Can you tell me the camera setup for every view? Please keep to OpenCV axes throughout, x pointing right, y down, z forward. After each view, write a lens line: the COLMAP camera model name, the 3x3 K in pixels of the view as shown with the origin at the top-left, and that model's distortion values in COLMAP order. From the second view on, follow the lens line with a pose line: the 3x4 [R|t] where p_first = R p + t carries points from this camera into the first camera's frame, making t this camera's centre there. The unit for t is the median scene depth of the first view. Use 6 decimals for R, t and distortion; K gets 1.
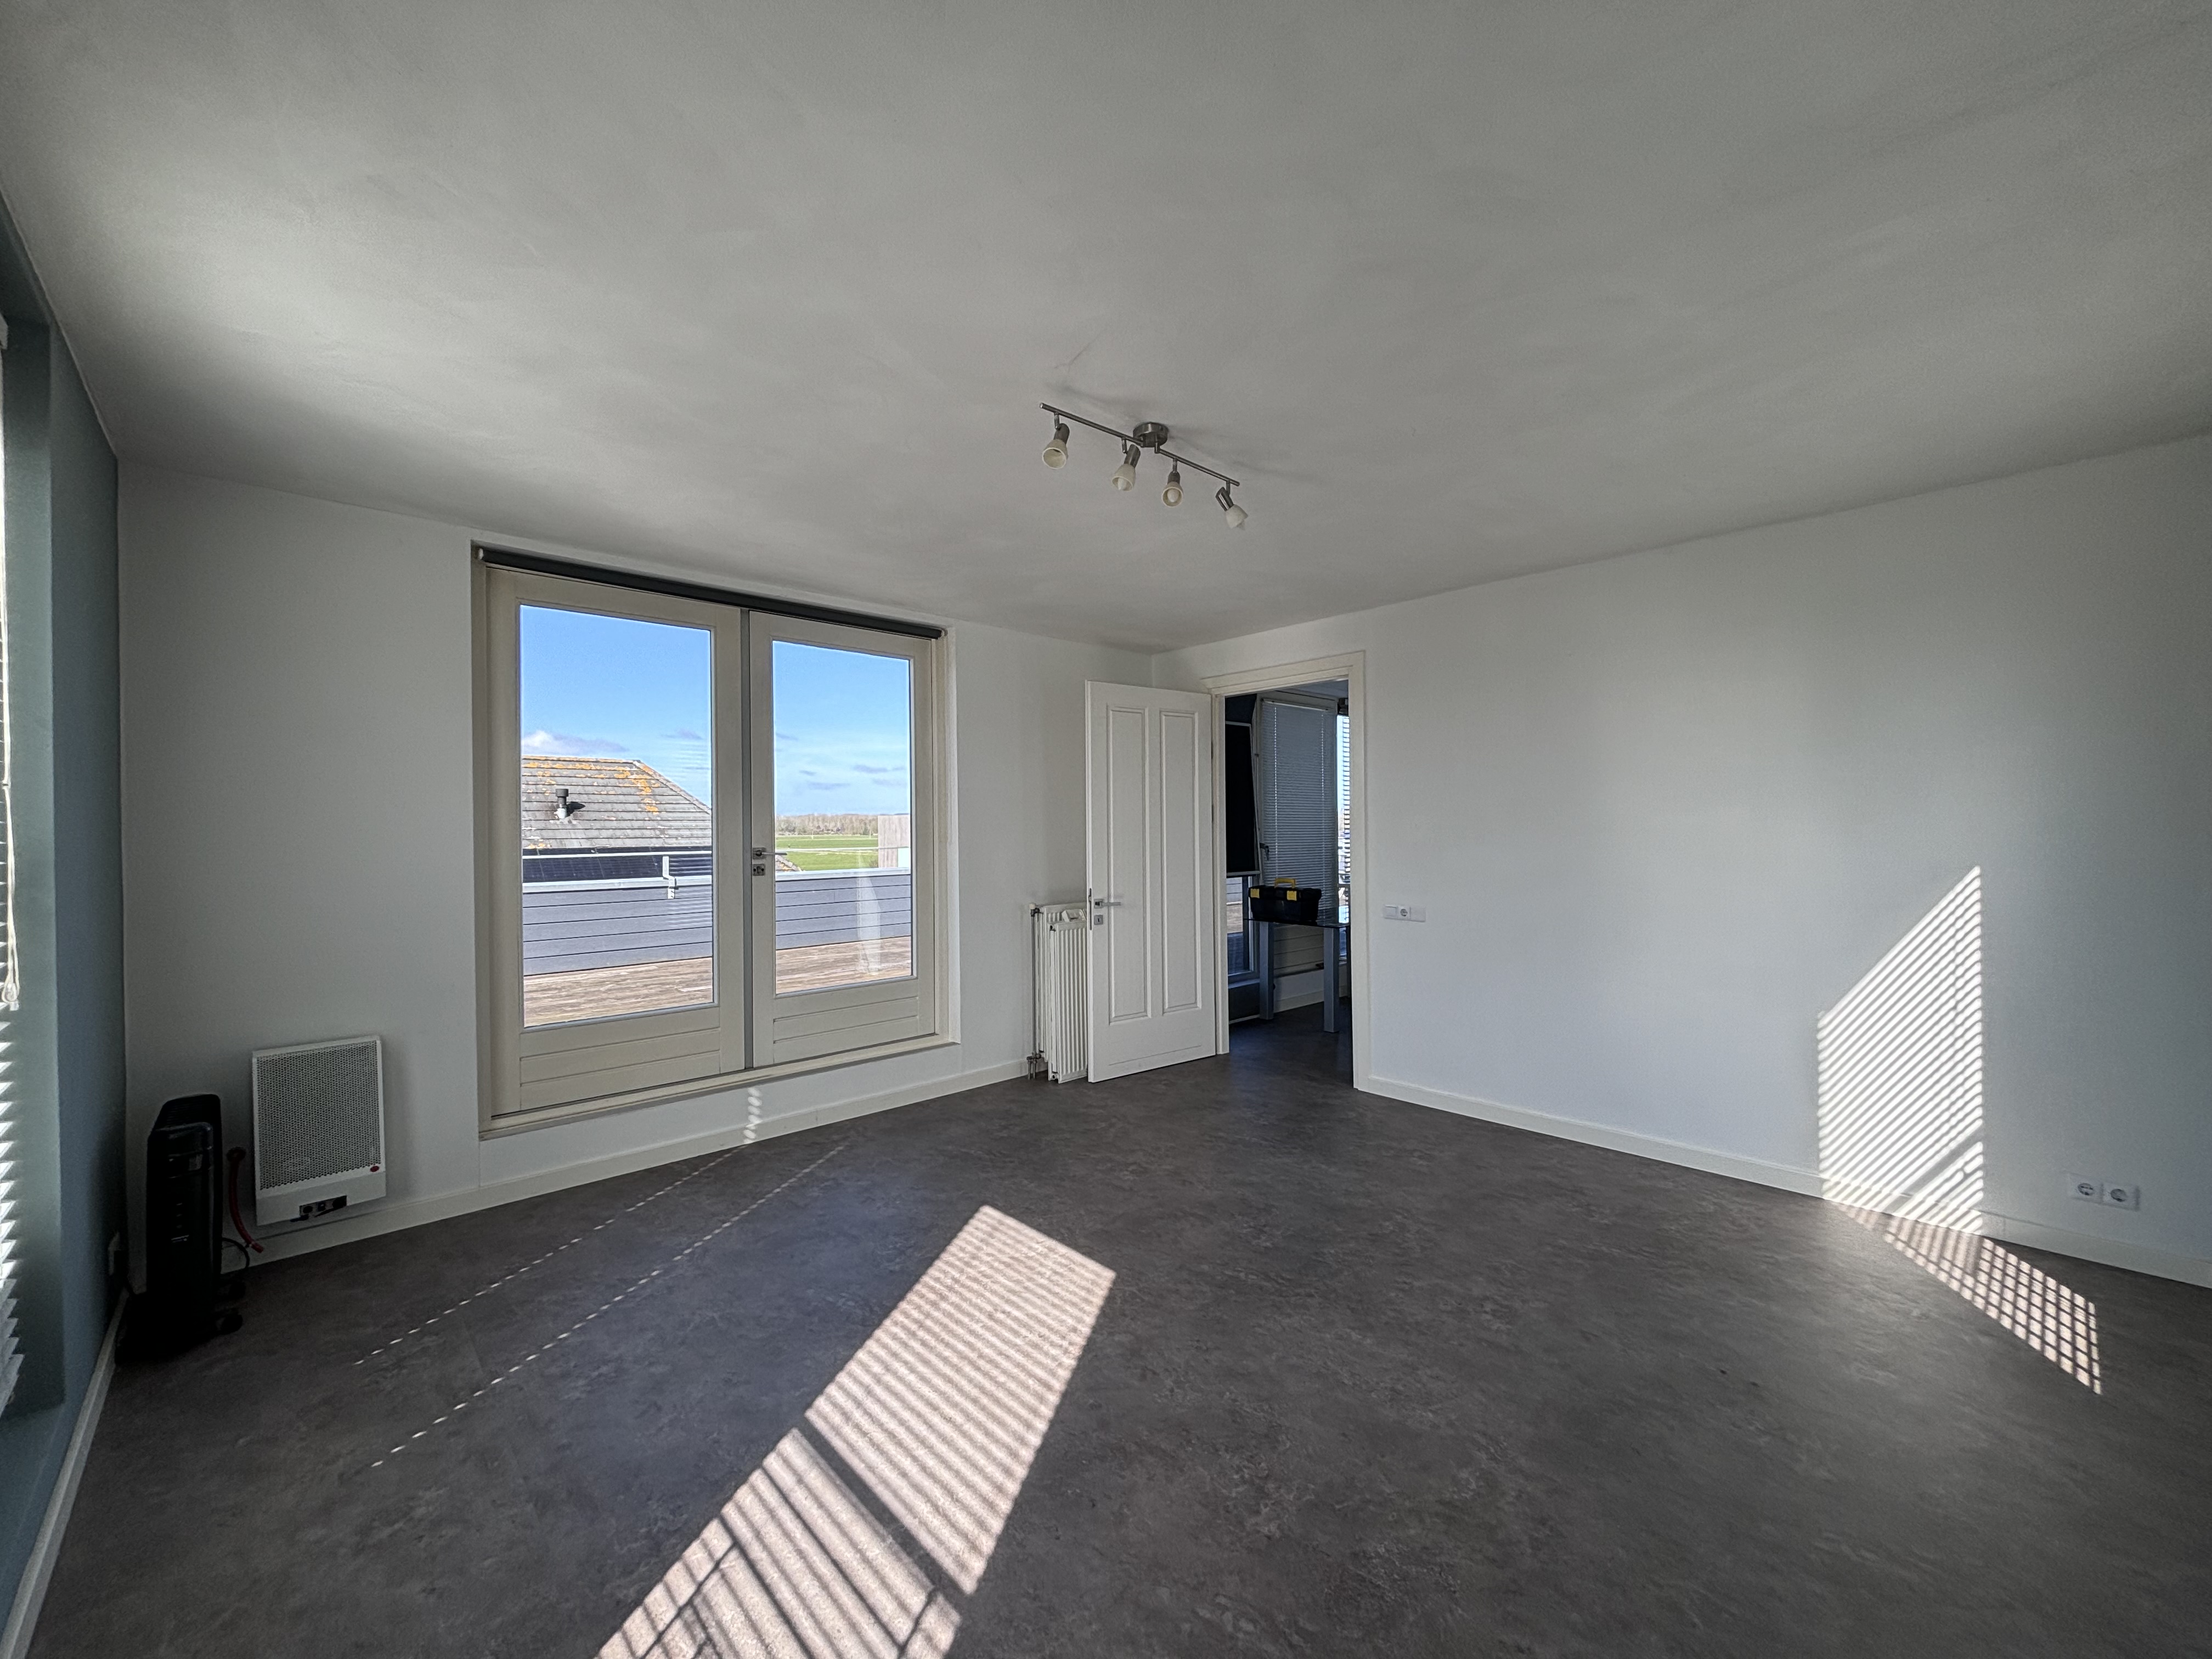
lens RADIAL K [[872.7, 0, 1106.0], [0, 872.7, 829.5], [0, 0, 1]] dist [-0.013613, 0.000069]
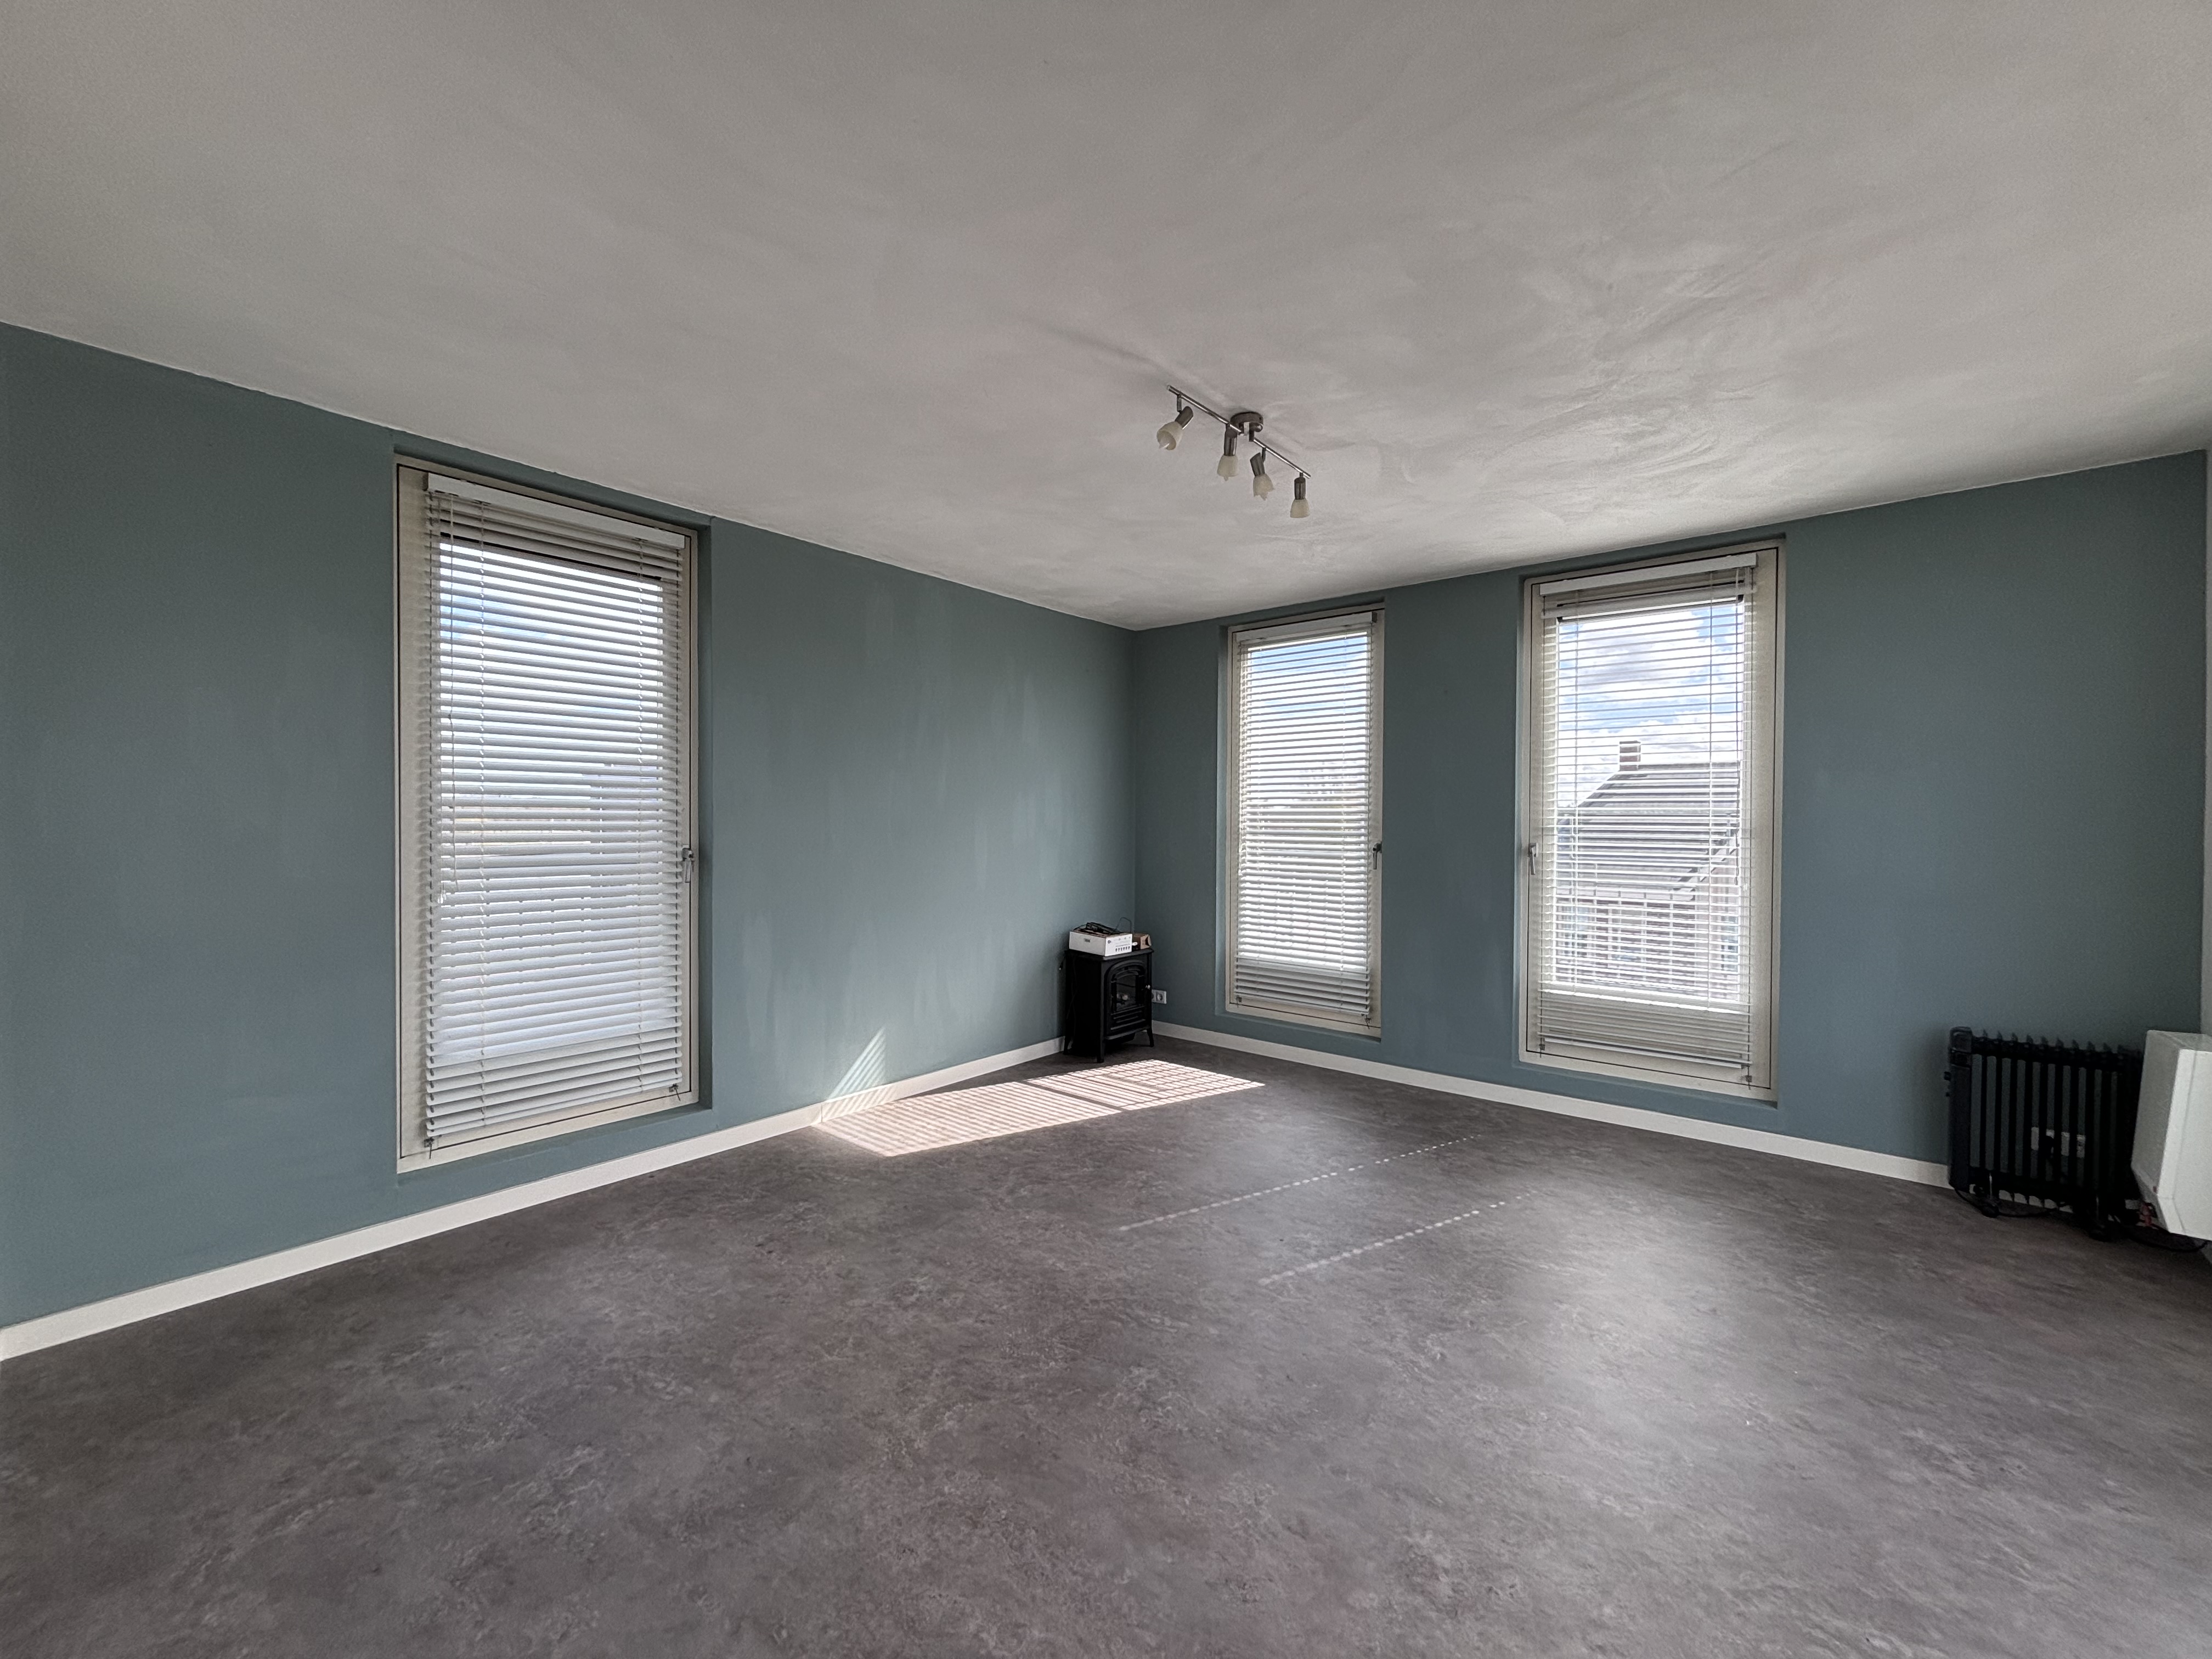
lens RADIAL K [[872.7, 0, 1106.0], [0, 872.7, 829.5], [0, 0, 1]] dist [-0.013613, 0.000069]
pose [[-0.991575, 0.009044, -0.129220, 0.339076], [0.006911, 0.999833, 0.016945, 0.015585], [0.129351, 0.015910, -0.991471, 1.923268]]
